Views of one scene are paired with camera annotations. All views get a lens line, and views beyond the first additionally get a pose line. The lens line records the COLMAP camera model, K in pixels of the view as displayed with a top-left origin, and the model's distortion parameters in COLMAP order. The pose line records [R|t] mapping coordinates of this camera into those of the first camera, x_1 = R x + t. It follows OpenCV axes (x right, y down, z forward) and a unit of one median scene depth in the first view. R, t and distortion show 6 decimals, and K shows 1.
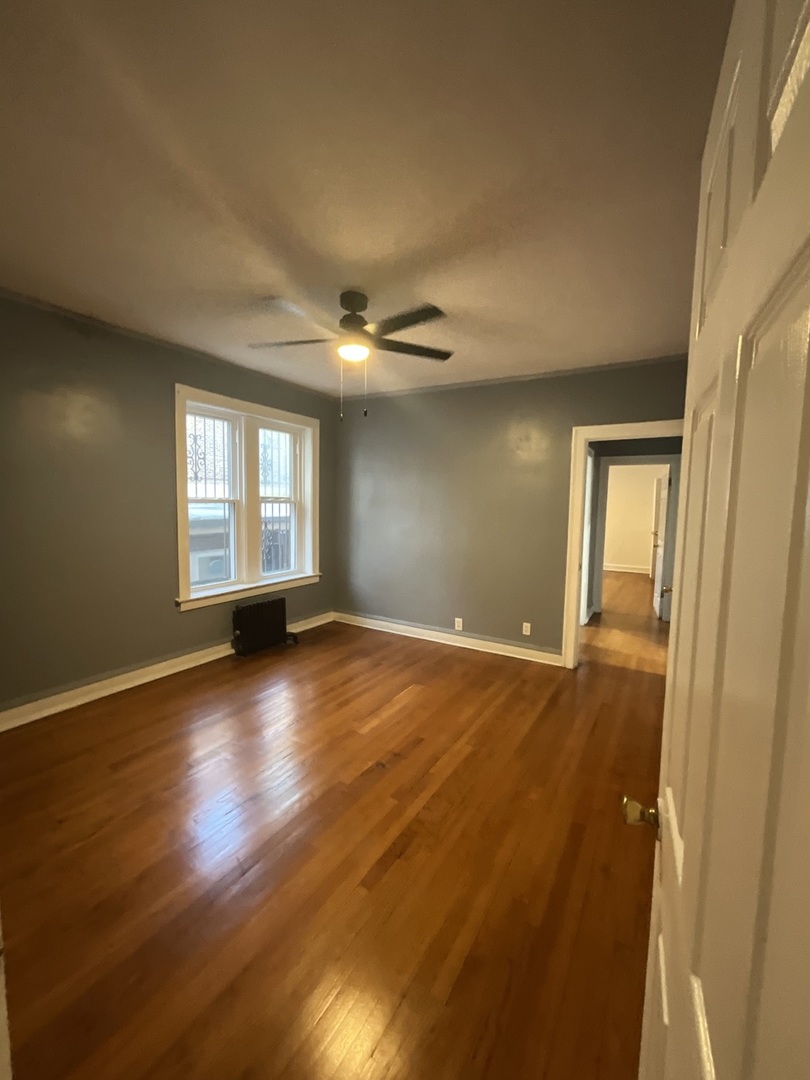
lens RADIAL K [[436.4, 0, 402.7], [0, 436.4, 537.7], [0, 0, 1]] dist [-0.002941, -0.000214]
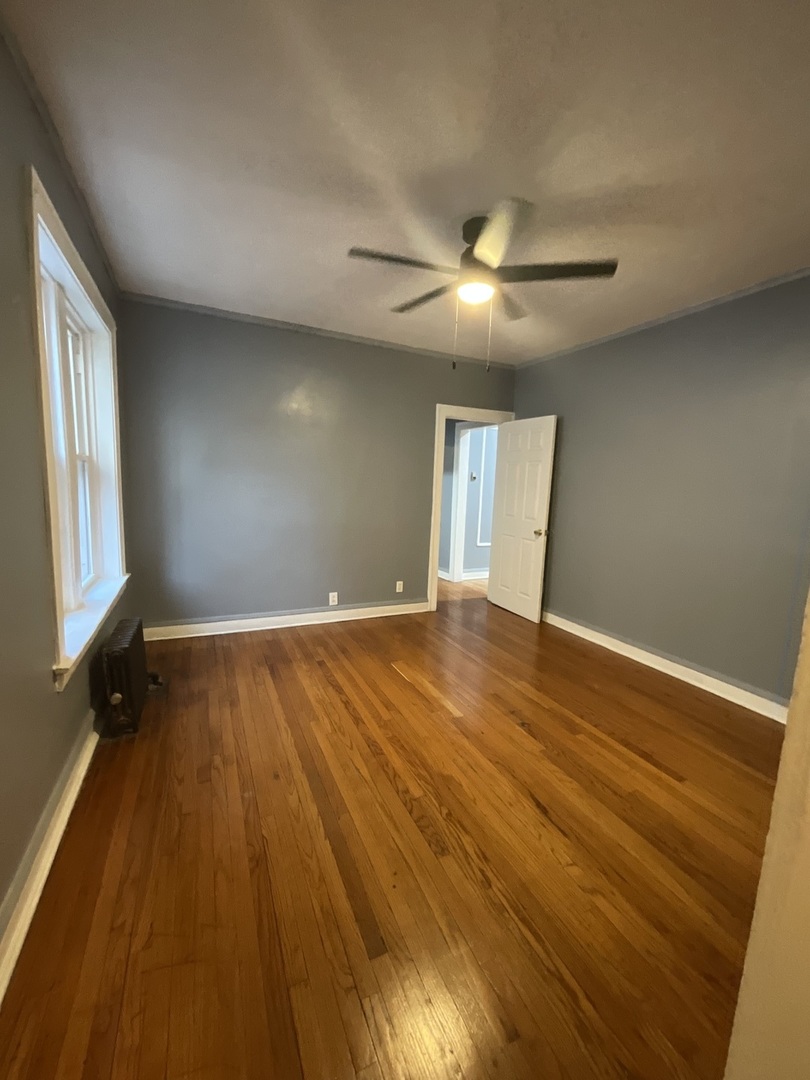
lens RADIAL K [[436.4, 0, 402.7], [0, 436.4, 537.7], [0, 0, 1]] dist [-0.002941, -0.000214]
pose [[0.554943, -0.105681, 0.825148, -0.602357], [0.040321, 0.994149, 0.100208, -0.021245], [-0.830911, -0.022339, 0.555957, 0.398189]]
